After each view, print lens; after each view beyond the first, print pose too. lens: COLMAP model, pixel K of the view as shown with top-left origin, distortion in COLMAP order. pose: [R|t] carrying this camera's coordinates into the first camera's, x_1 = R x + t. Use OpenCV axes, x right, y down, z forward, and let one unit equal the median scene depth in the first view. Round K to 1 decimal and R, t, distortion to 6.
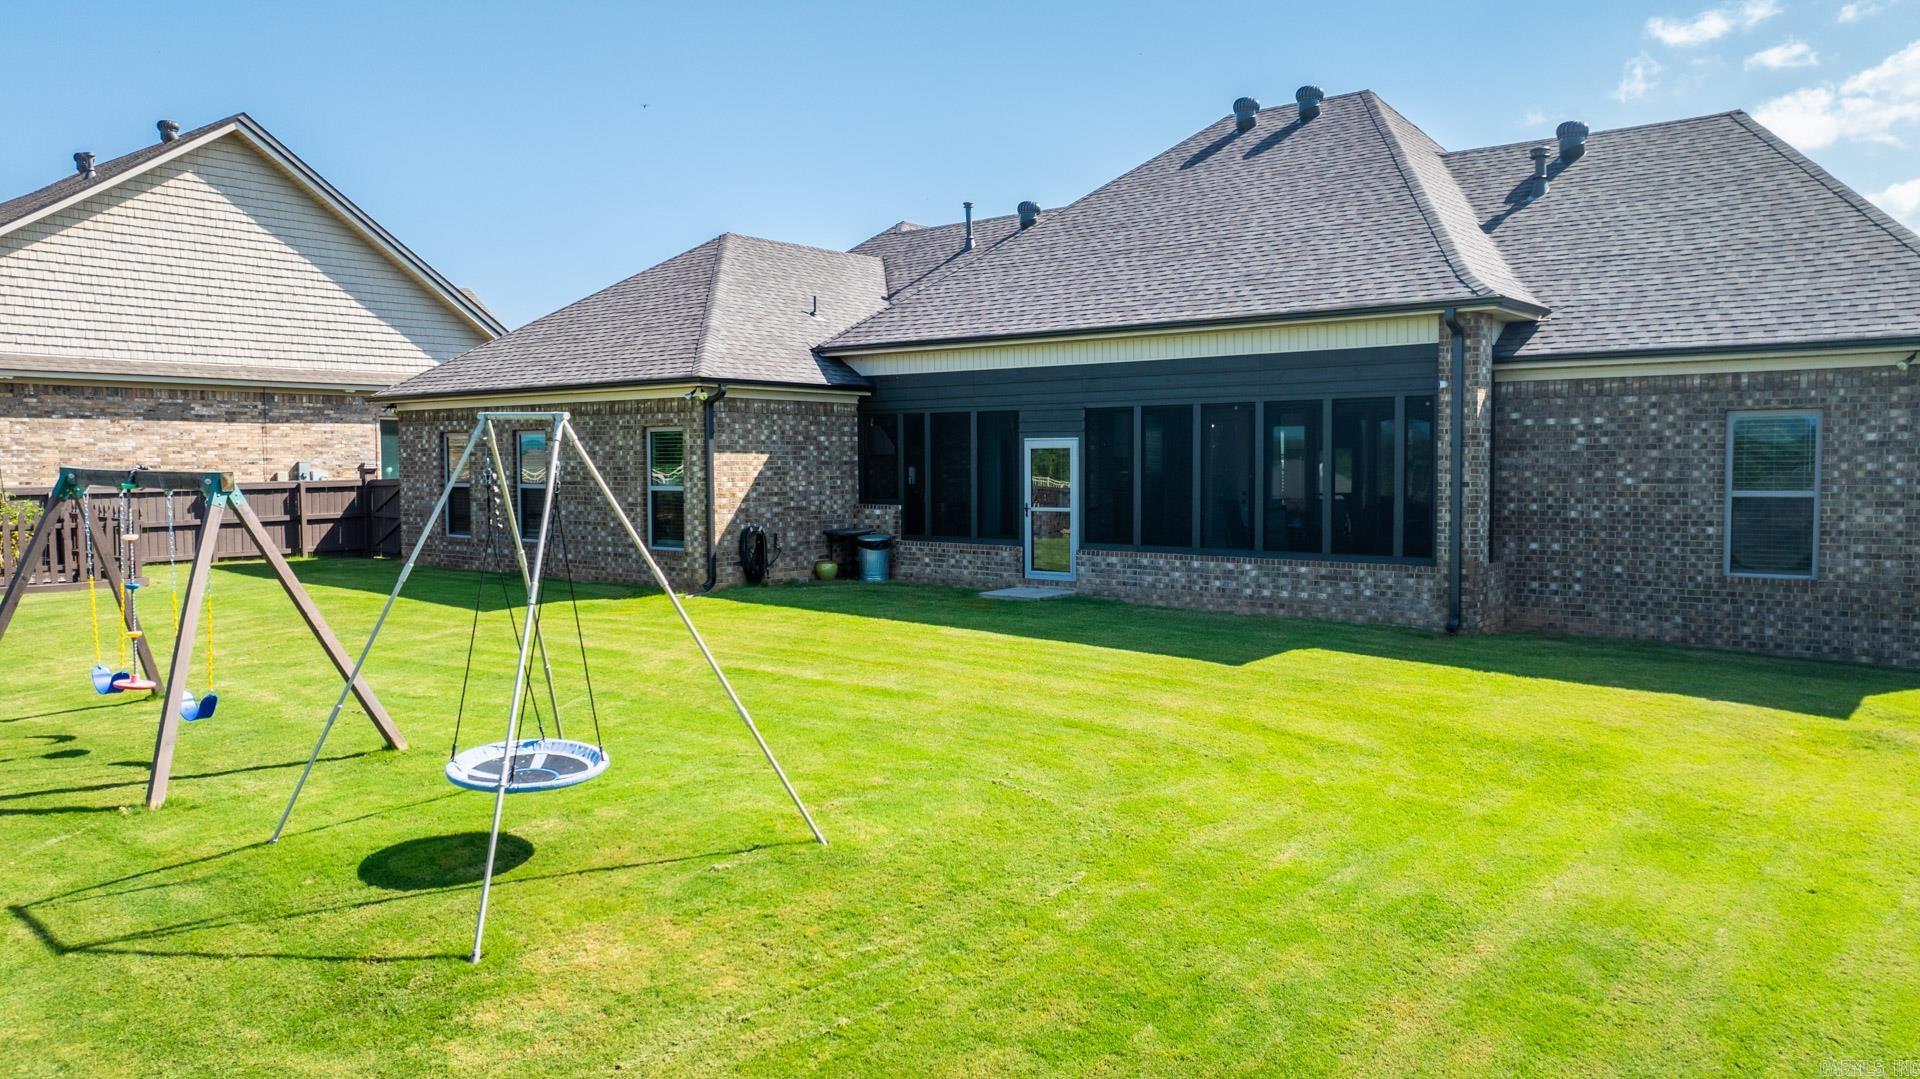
lens RADIAL K [[1362.2, 0, 963.7], [0, 1362.2, 542.2], [0, 0, 1]] dist [-0.032128, 0.034172]
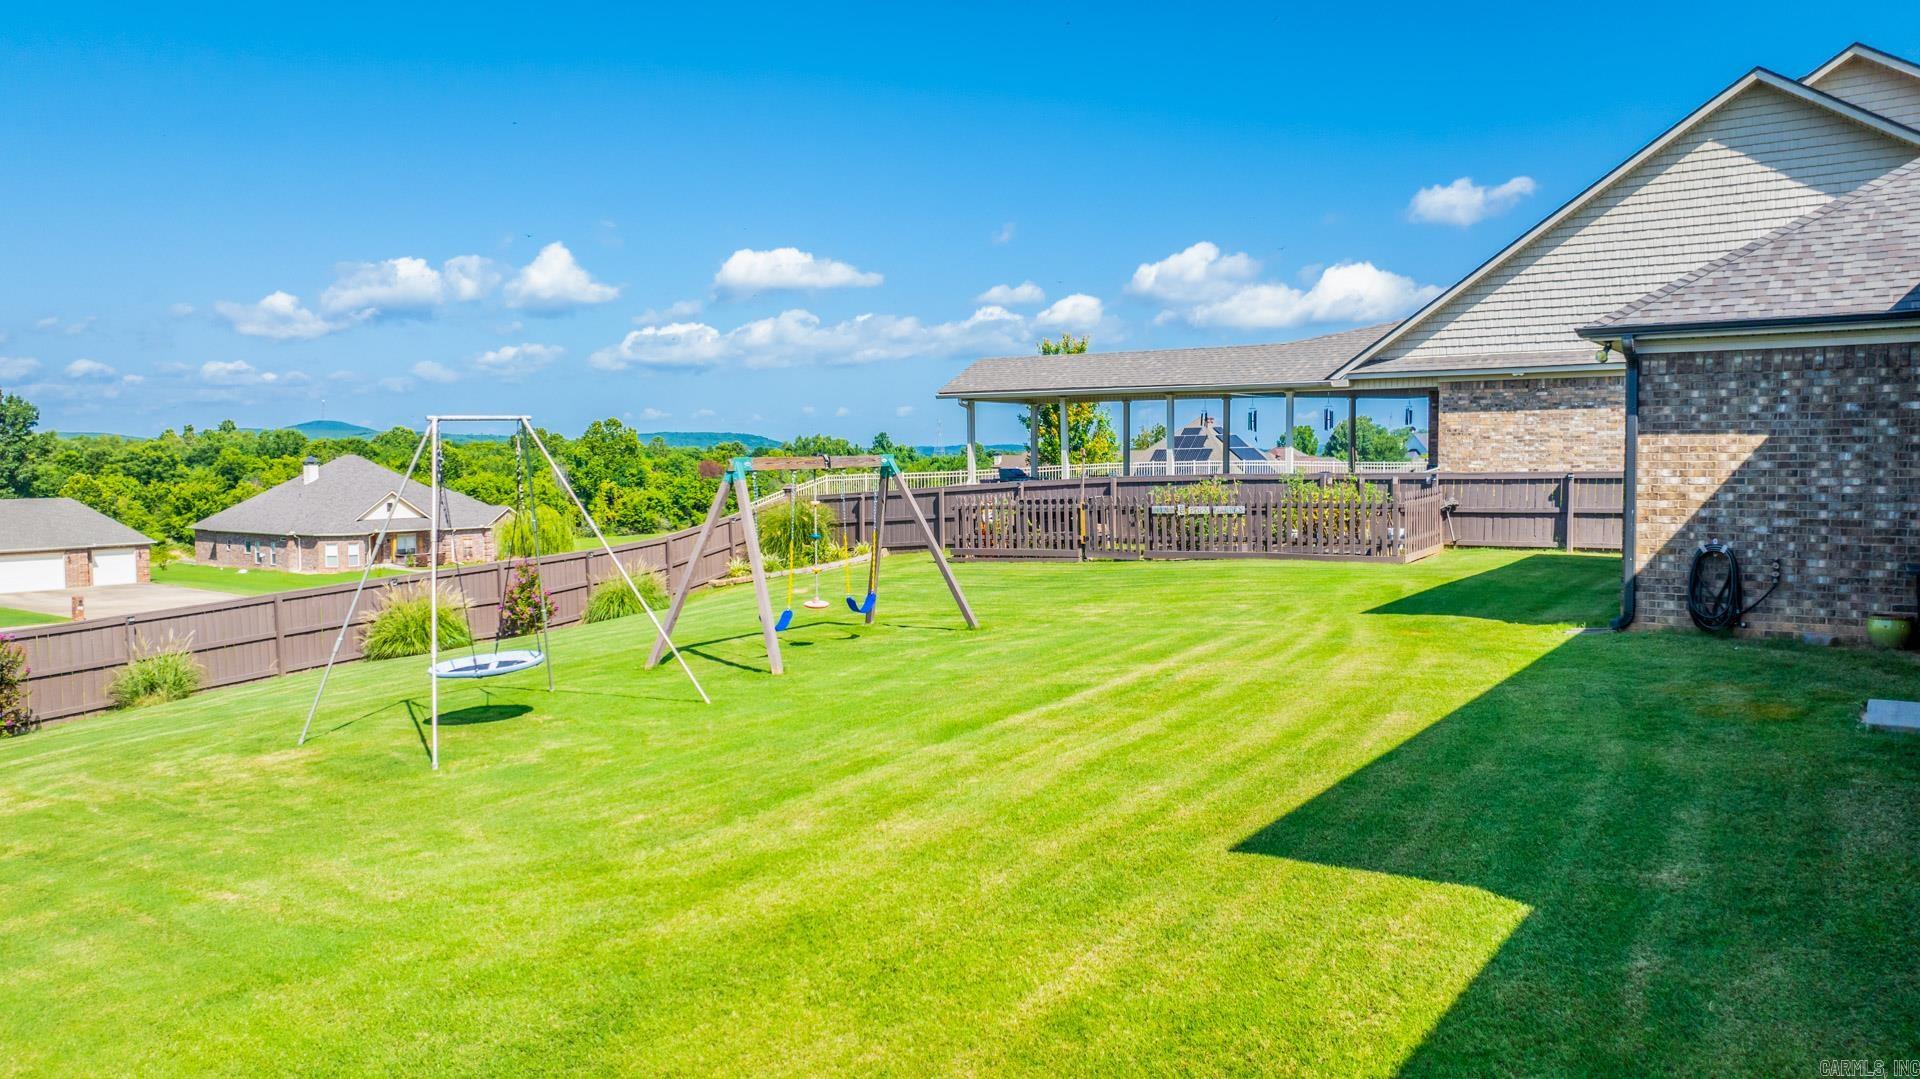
lens RADIAL K [[1362.2, 0, 962.9], [0, 1362.2, 533.6], [0, 0, 1]] dist [-0.032128, 0.034172]
pose [[0.057319, 0.056108, -0.996778, 0.377737], [-0.052626, 0.997201, 0.053105, -0.025907], [0.996968, 0.049412, 0.060111, 0.473192]]
